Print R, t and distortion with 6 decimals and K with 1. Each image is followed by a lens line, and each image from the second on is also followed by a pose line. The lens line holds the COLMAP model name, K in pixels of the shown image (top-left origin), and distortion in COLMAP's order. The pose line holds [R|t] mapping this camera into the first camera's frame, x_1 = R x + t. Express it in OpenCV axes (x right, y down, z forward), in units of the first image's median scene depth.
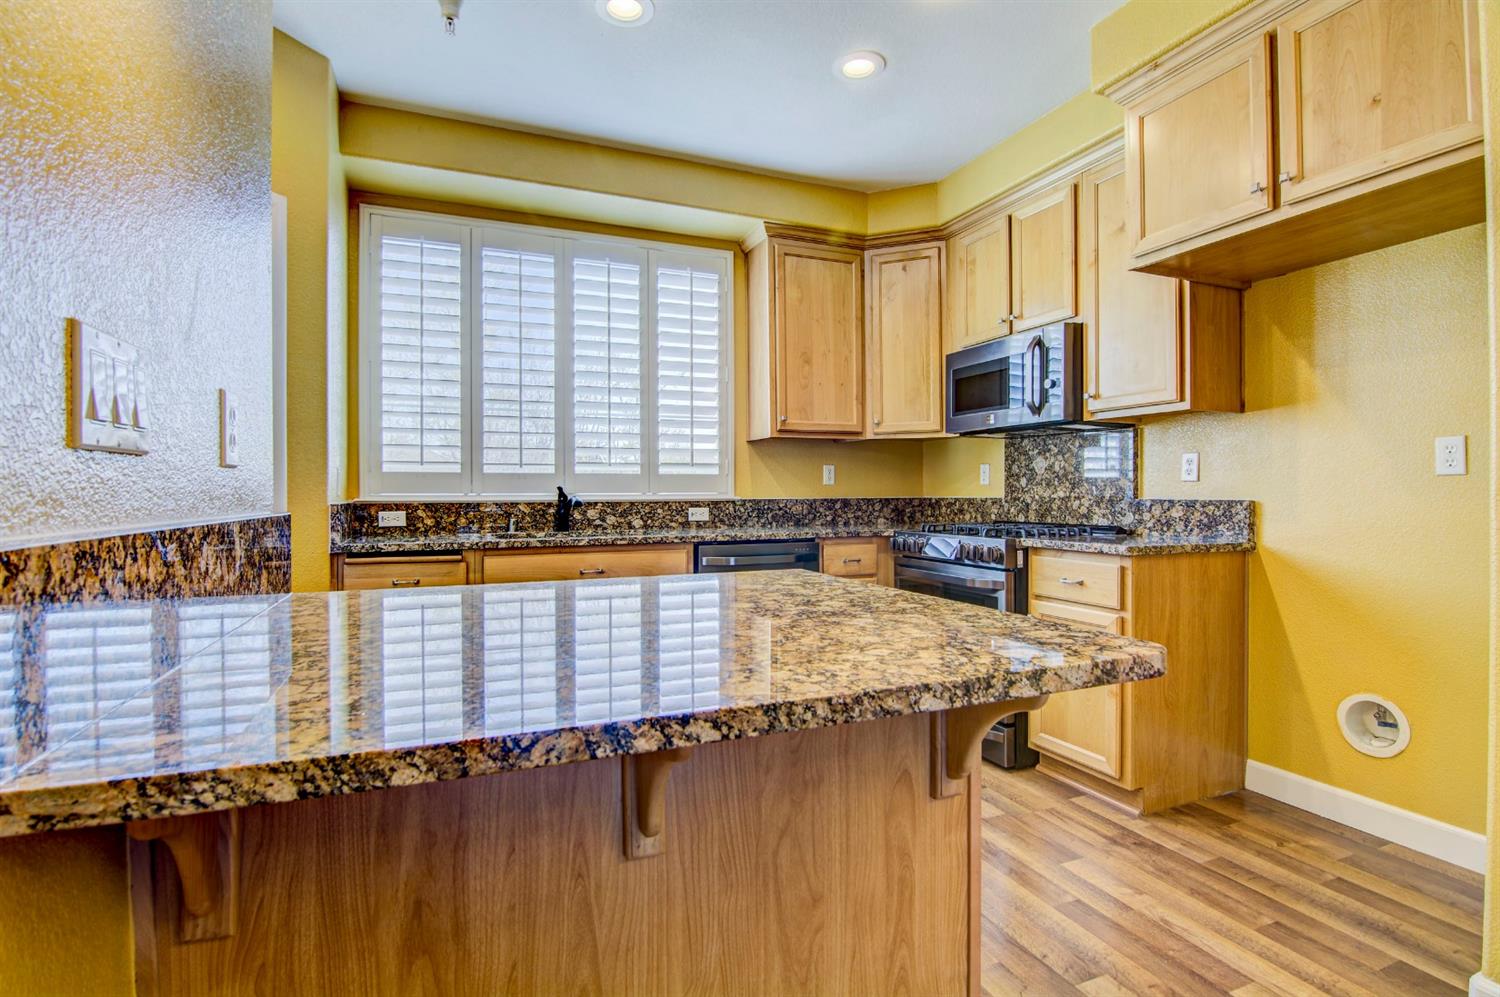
lens RADIAL K [[757.3, 0, 746.8], [0, 757.3, 490.6], [0, 0, 1]] dist [-0.011616, -0.005312]
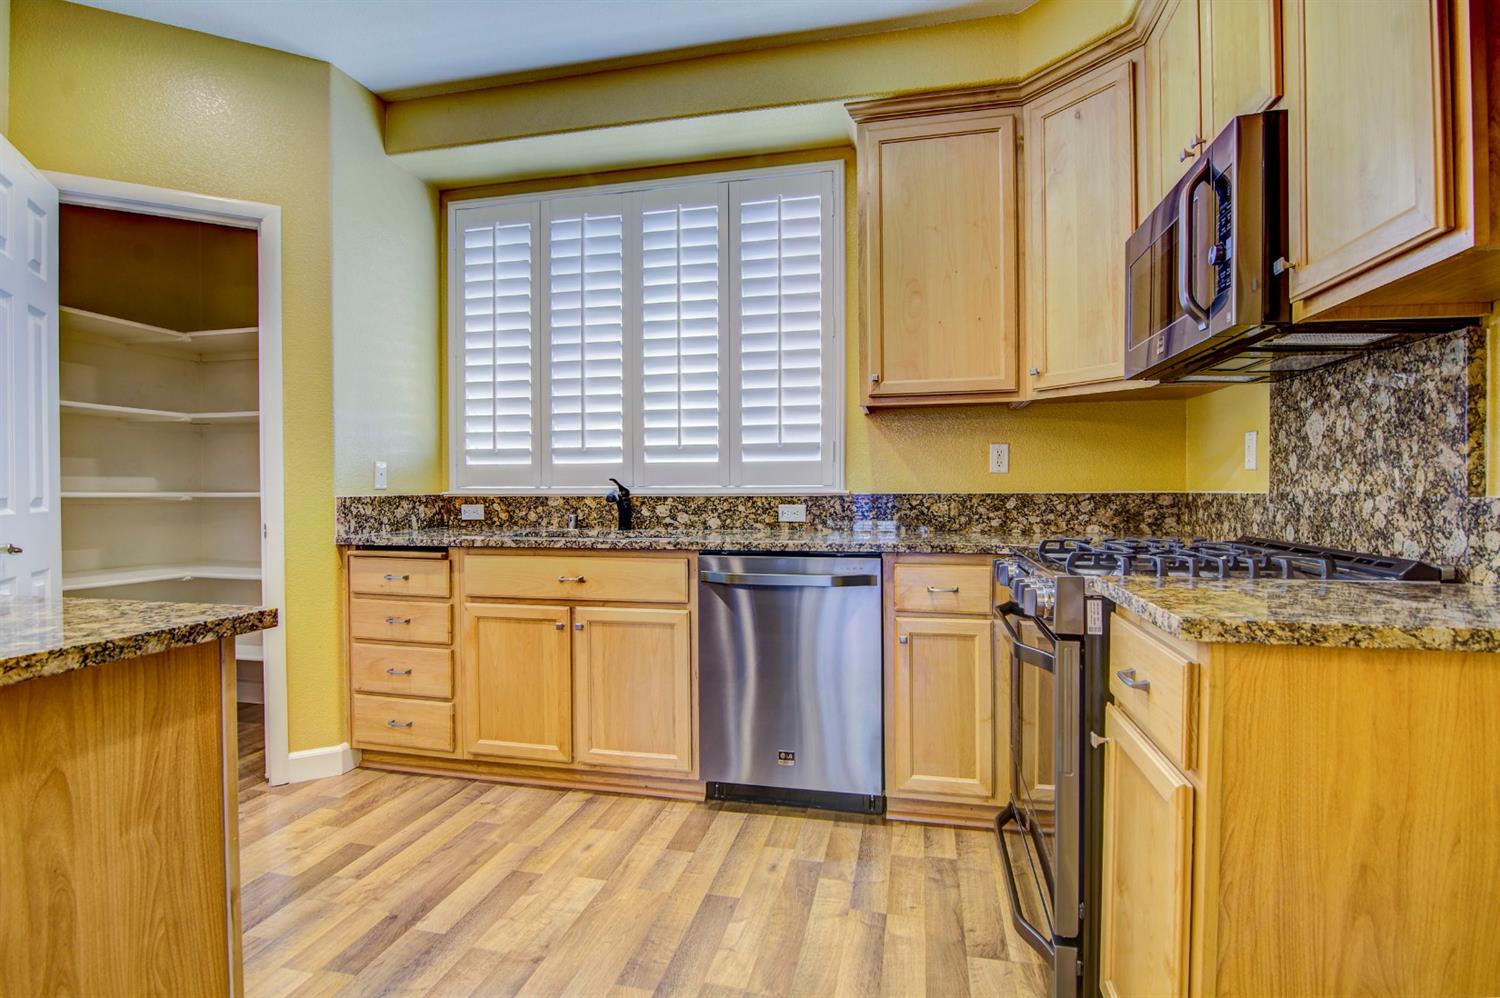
lens RADIAL K [[757.3, 0, 740.2], [0, 757.3, 498.4], [0, 0, 1]] dist [-0.011616, -0.005312]
pose [[0.802535, 0.007928, -0.596552, 0.377877], [0.003066, 0.999844, 0.017412, 0.002787], [0.596597, -0.015802, 0.802385, 0.373254]]
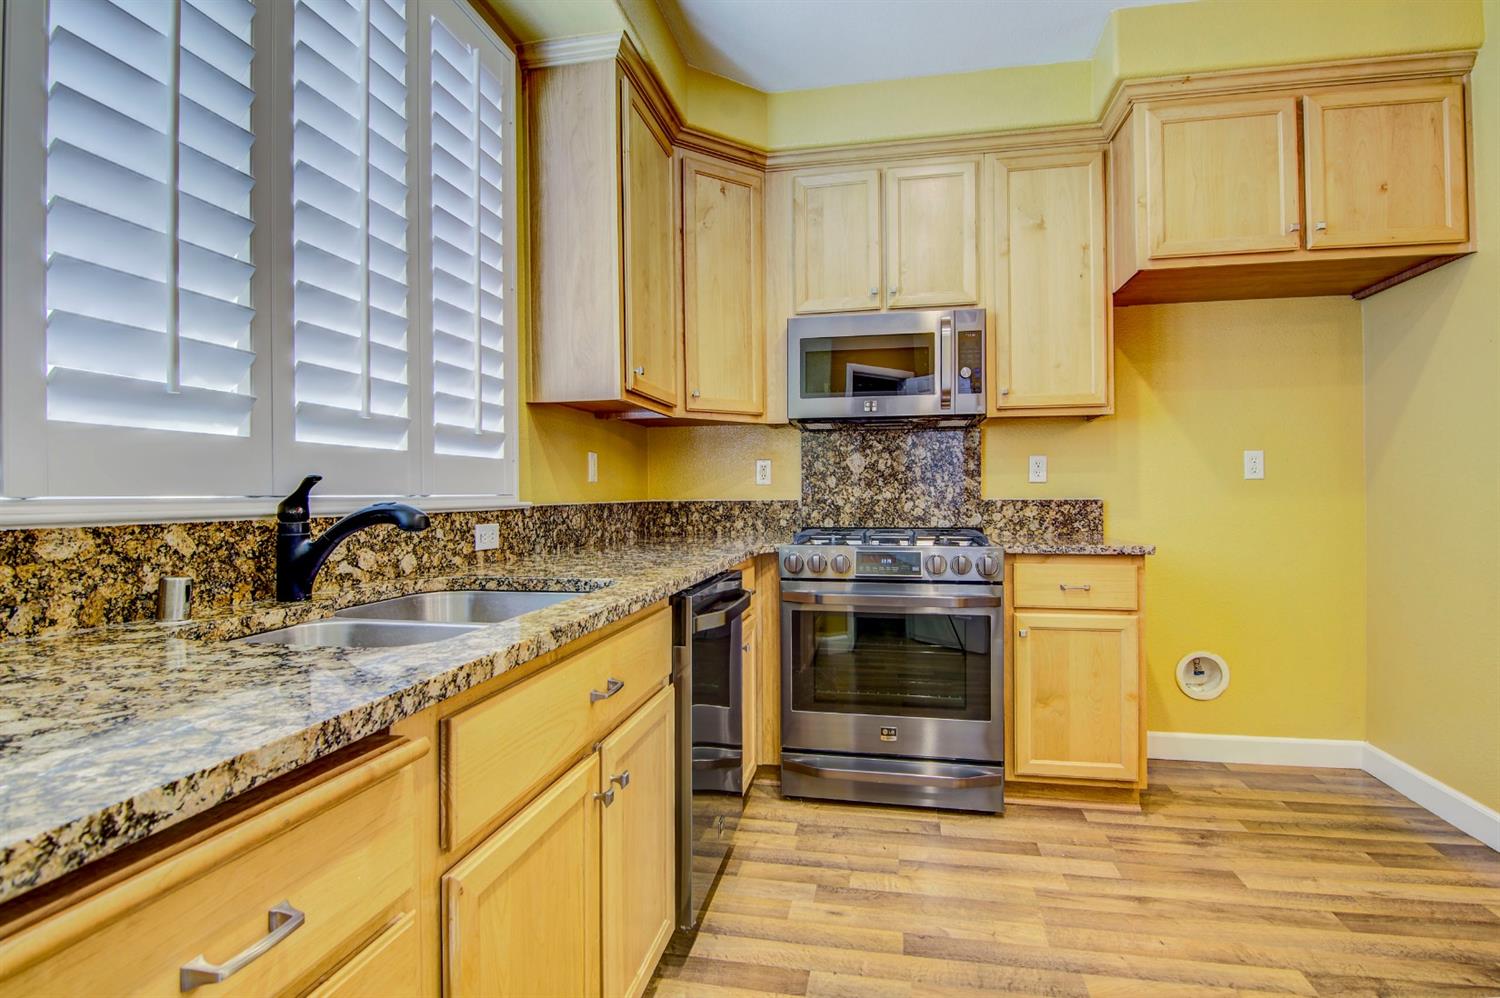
lens RADIAL K [[757.3, 0, 771.4], [0, 757.3, 495.9], [0, 0, 1]] dist [-0.011616, -0.005312]
pose [[0.539232, -0.001952, 0.842155, -0.415134], [0.001730, 0.999998, 0.001210, 0.003910], [-0.842155, 0.000805, 0.539235, 0.602619]]
